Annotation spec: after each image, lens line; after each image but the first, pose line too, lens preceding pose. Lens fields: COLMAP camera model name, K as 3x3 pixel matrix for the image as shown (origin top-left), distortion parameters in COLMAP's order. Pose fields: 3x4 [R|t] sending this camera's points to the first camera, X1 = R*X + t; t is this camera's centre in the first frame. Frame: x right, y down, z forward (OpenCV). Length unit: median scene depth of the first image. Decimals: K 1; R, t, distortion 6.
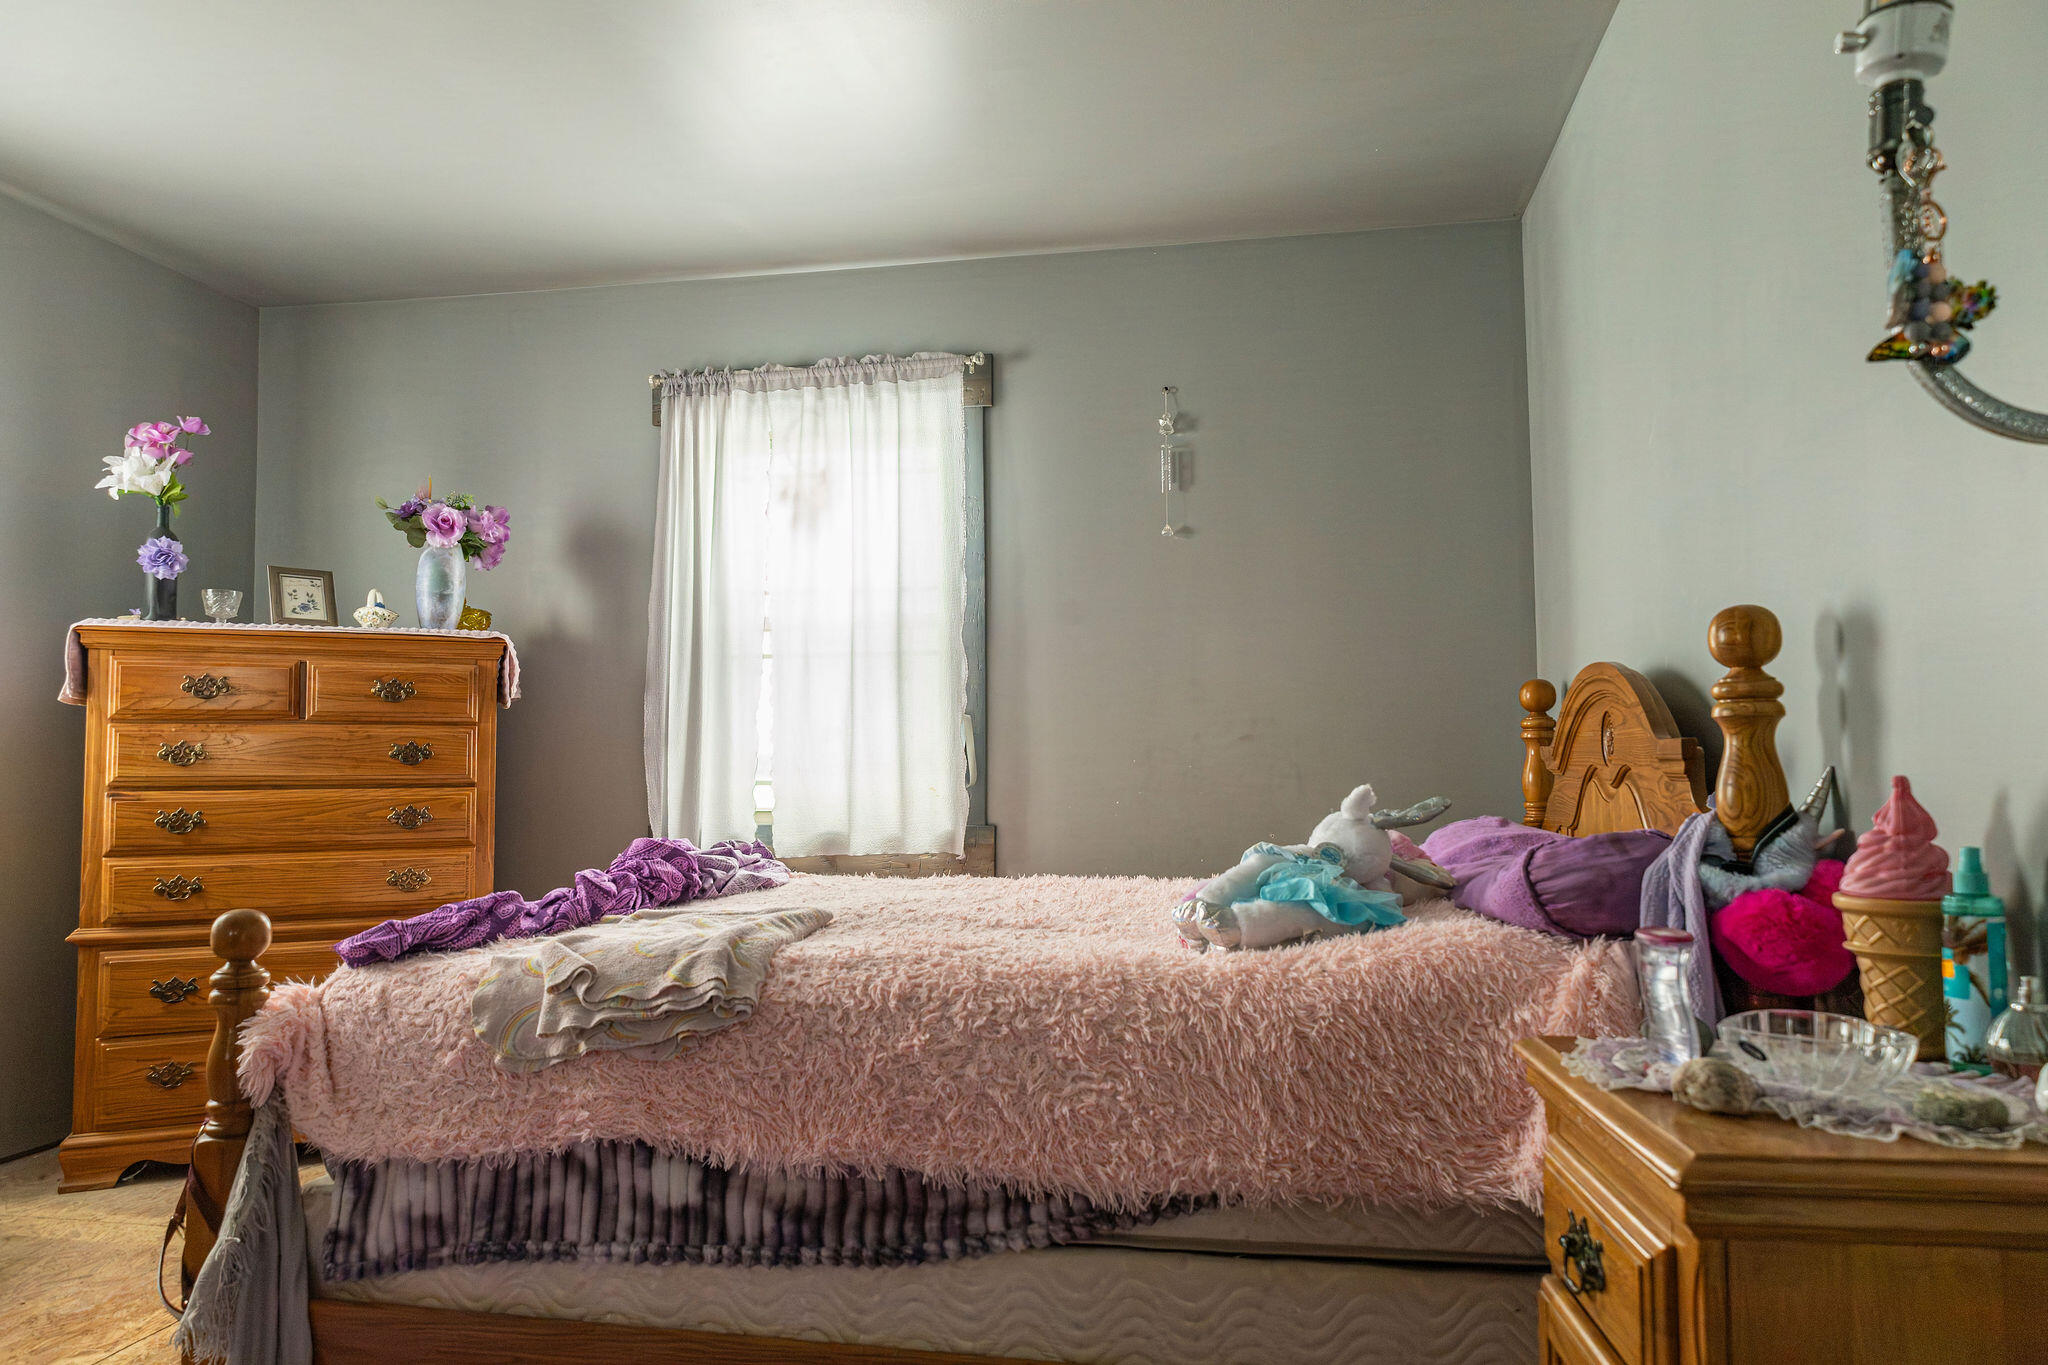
lens RADIAL K [[1326.7, 0, 1016.9], [0, 1326.7, 691.3], [0, 0, 1]] dist [-0.004760, 0.005861]
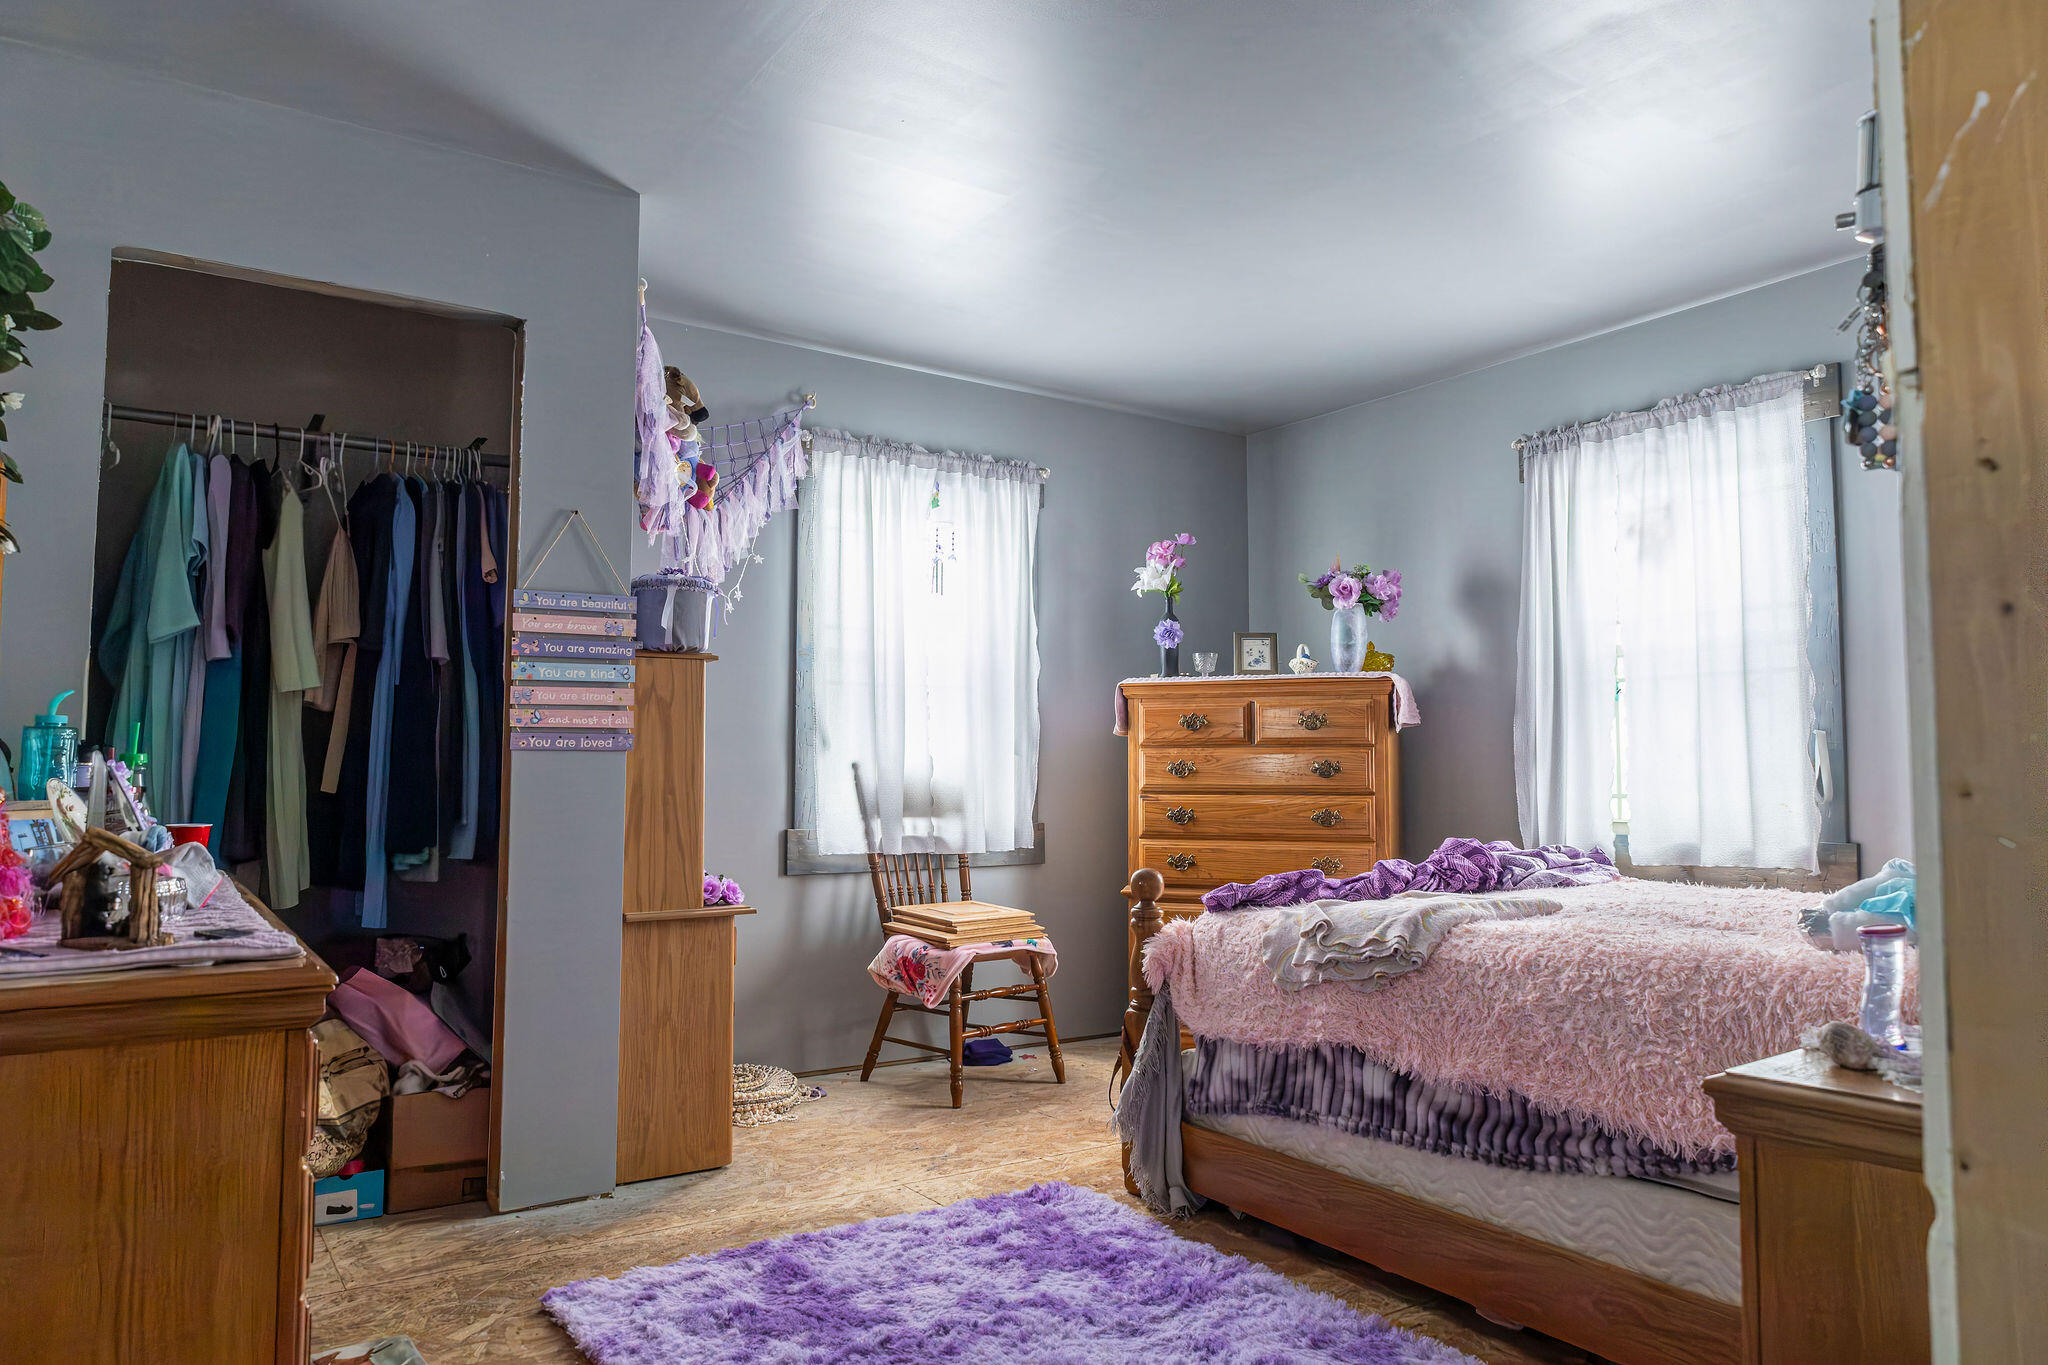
lens RADIAL K [[1326.7, 0, 1028.1], [0, 1326.7, 683.9], [0, 0, 1]] dist [-0.004760, 0.005861]
pose [[0.702409, -0.043375, -0.710451, 0.290697], [0.032634, 0.999054, -0.028731, -0.009508], [0.711025, -0.003004, 0.703160, -0.137642]]
